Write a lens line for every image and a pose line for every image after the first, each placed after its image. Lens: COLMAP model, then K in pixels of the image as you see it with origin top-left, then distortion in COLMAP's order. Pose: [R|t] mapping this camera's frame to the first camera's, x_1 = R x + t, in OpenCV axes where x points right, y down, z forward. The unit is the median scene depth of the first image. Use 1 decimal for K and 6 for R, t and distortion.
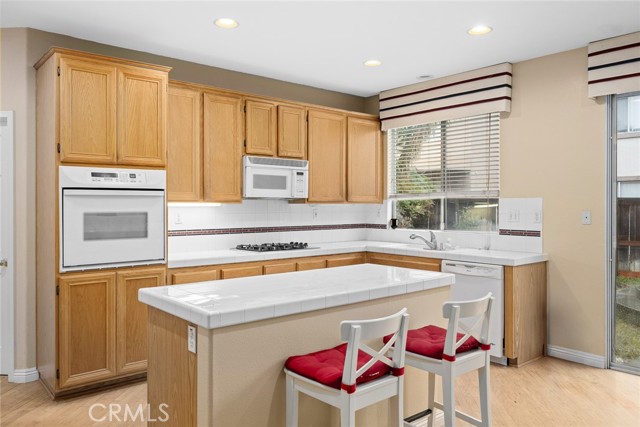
lens RADIAL K [[488.6, 0, 320.1], [0, 488.6, 206.1], [0, 0, 1]] dist [-0.005500, 0.001215]
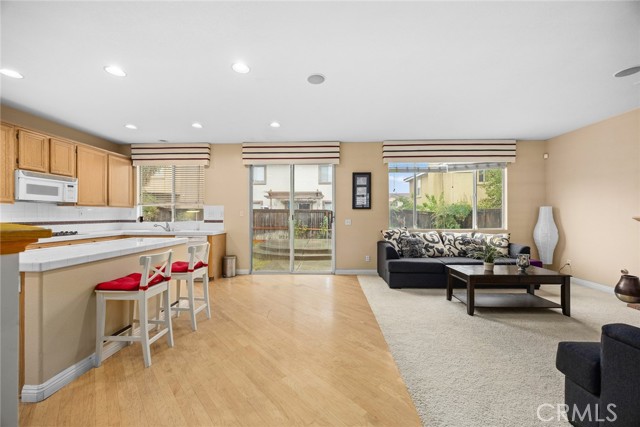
lens RADIAL K [[246.0, 0, 318.7], [0, 246.0, 215.5], [0, 0, 1]] dist [0.001226, -0.000933]
pose [[0.680695, -0.002105, 0.732564, -0.082833], [0.000456, 0.999997, 0.002449, 0.025940], [-0.732567, -0.001333, 0.680693, -0.104103]]
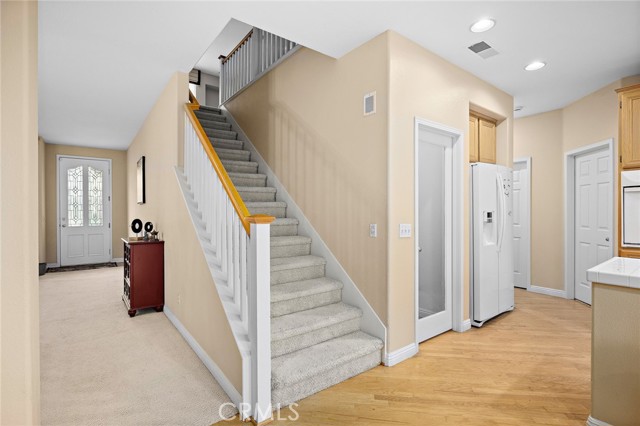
lens RADIAL K [[306.9, 0, 321.1], [0, 306.9, 212.9], [0, 0, 1]] dist [-0.012249, 0.001234]
pose [[-0.054501, 0.004425, -0.998504, 0.281414], [0.000584, 0.999990, 0.004400, 0.023748], [0.998514, -0.000343, -0.054503, 0.126082]]
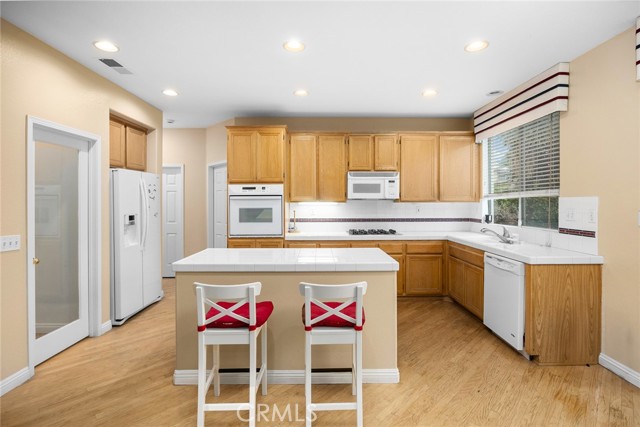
lens RADIAL K [[306.9, 0, 321.1], [0, 306.9, 203.6], [0, 0, 1]] dist [-0.012249, 0.001234]
pose [[0.763494, 0.000979, -0.645814, 0.408003], [0.001317, 0.999994, 0.003072, -0.005597], [0.645814, -0.003196, 0.763488, 0.200711]]
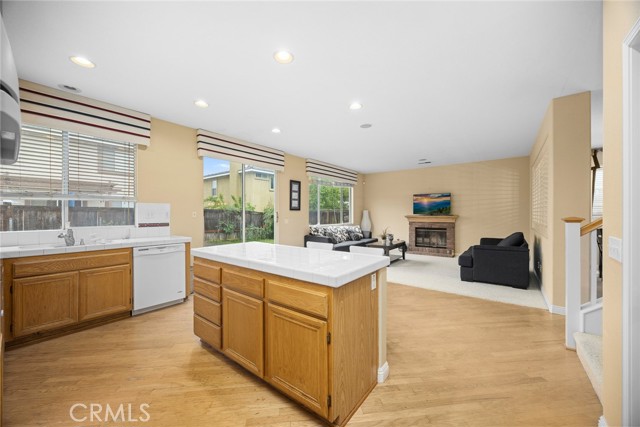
lens RADIAL K [[246.0, 0, 319.7], [0, 246.0, 215.6], [0, 0, 1]] dist [0.001226, -0.000933]
pose [[-0.198943, -0.006707, 0.979988, -0.485483], [0.001022, 0.999975, 0.007051, 0.018984], [-0.980010, 0.002404, -0.198931, 0.624104]]
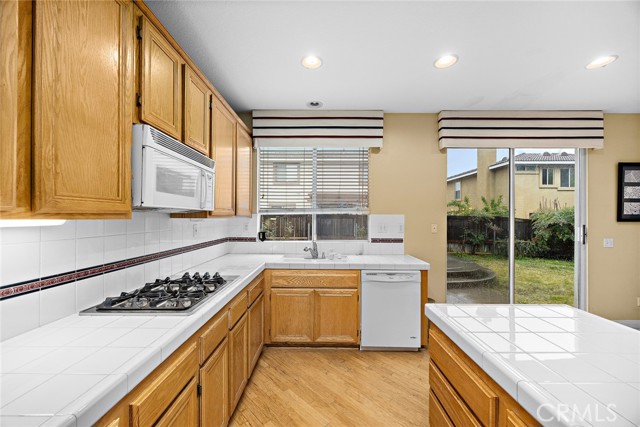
lens RADIAL K [[246.0, 0, 318.7], [0, 246.0, 216.5], [0, 0, 1]] dist [0.001226, -0.000933]
pose [[0.656008, 0.005229, 0.754736, -0.222959], [-0.004330, 0.999986, -0.003164, -0.008177], [-0.754742, -0.001192, 0.656021, 0.692718]]
